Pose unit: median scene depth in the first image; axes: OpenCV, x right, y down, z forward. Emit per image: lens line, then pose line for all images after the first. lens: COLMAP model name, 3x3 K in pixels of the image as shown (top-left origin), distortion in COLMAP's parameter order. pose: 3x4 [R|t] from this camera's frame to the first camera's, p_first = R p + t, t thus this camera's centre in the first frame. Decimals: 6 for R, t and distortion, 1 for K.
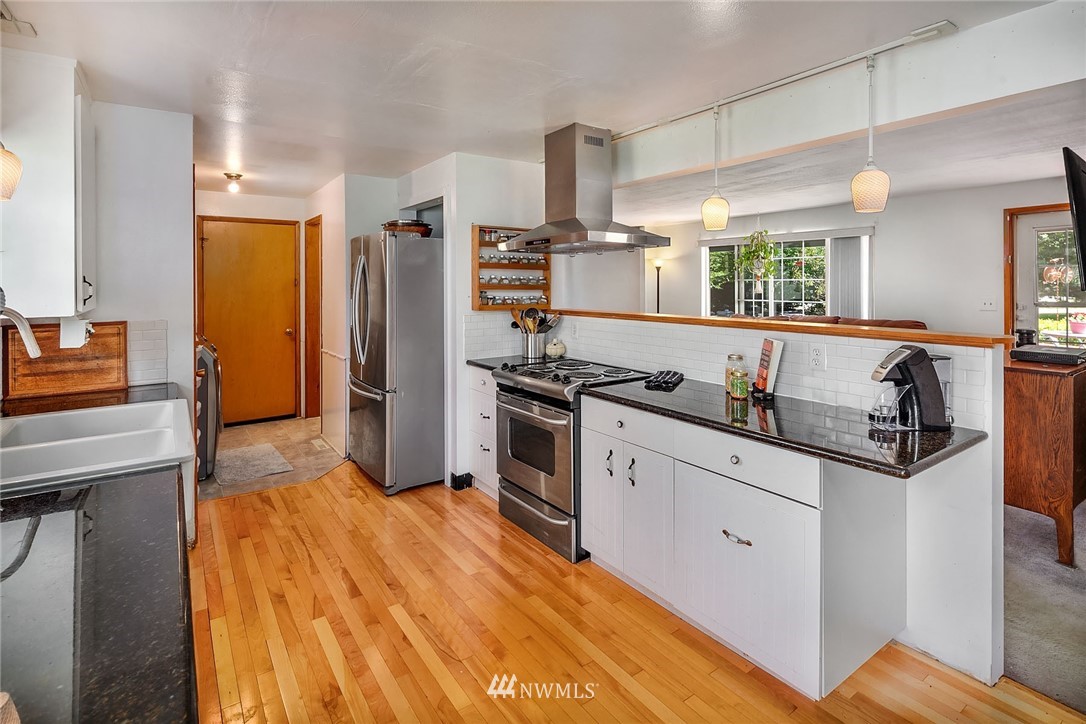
lens RADIAL K [[534.0, 0, 556.7], [0, 534.0, 282.3], [0, 0, 1]] dist [0.000066, -0.000453]
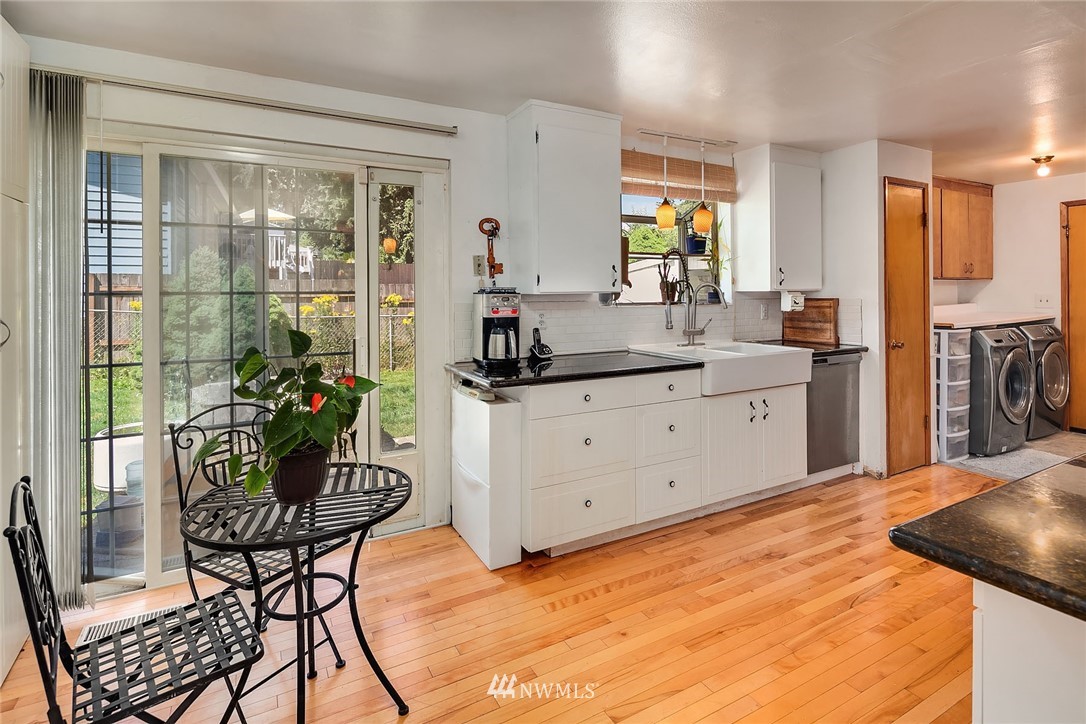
lens RADIAL K [[534.0, 0, 542.6], [0, 534.0, 286.1], [0, 0, 1]] dist [0.000066, -0.000453]
pose [[-0.116845, -0.003157, -0.993145, 0.435896], [0.007714, 0.999962, -0.004087, 0.023272], [0.993120, -0.008139, -0.116816, 0.225321]]
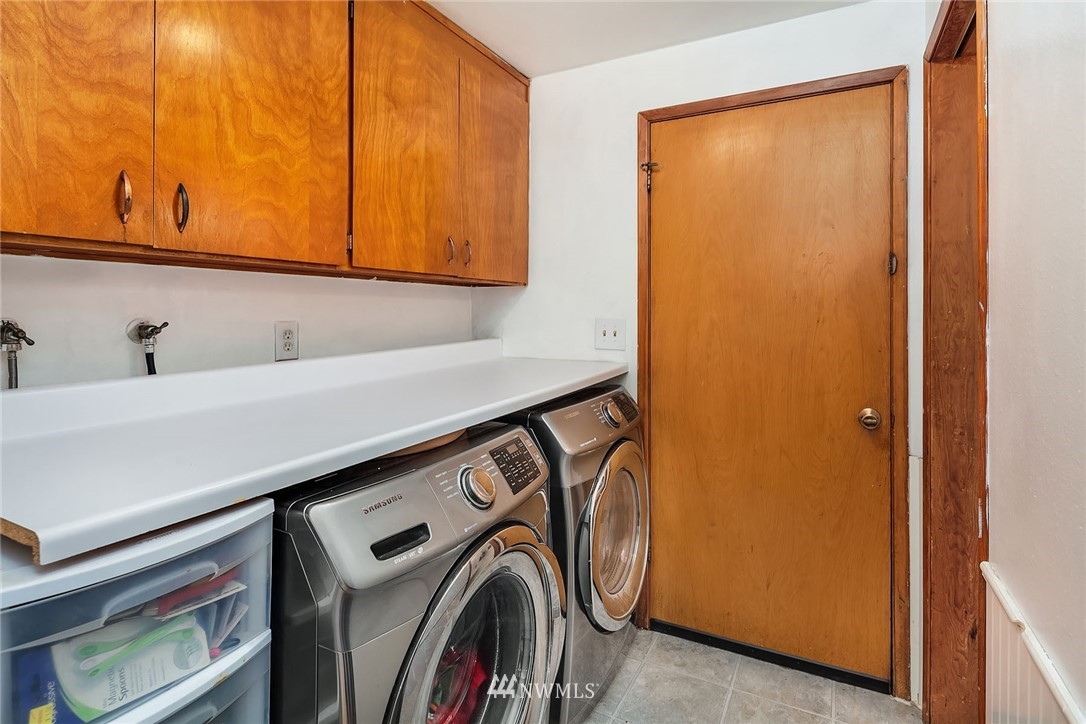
lens RADIAL K [[534.0, 0, 553.5], [0, 534.0, 308.7], [0, 0, 1]] dist [0.000066, -0.000453]
pose [[0.453001, 0.000486, -0.891510, -0.382489], [-0.003529, 0.999993, -0.001248, 0.034962], [0.891503, 0.003712, 0.453000, 0.869058]]
